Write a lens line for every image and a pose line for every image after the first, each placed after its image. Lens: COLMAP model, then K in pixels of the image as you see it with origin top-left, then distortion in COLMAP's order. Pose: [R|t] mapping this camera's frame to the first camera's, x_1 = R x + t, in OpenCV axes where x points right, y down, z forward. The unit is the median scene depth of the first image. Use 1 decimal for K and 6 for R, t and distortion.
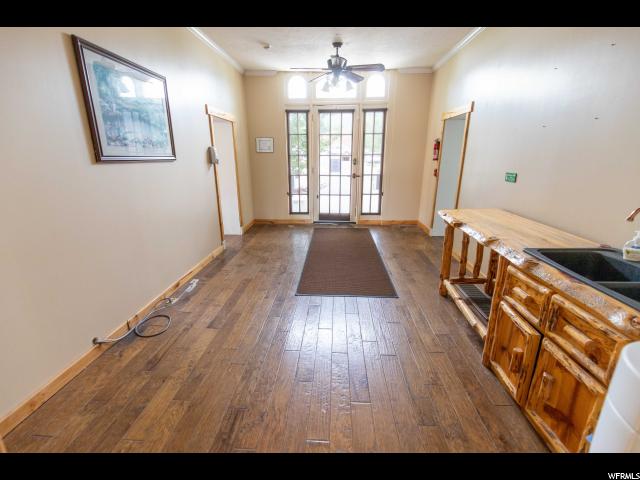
lens RADIAL K [[288.7, 0, 320.0], [0, 288.7, 240.0], [0, 0, 1]] dist [0.001610, -0.000420]
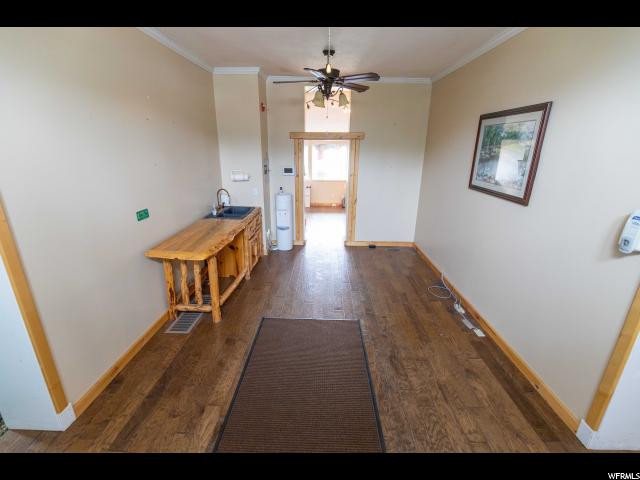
lens RADIAL K [[288.7, 0, 320.0], [0, 288.7, 240.0], [0, 0, 1]] dist [0.001610, -0.000420]
pose [[-0.999221, 0.003902, -0.039265, 0.101931], [-0.018921, 0.825857, 0.563562, -0.665830], [0.034627, 0.563866, -0.825140, 1.767991]]
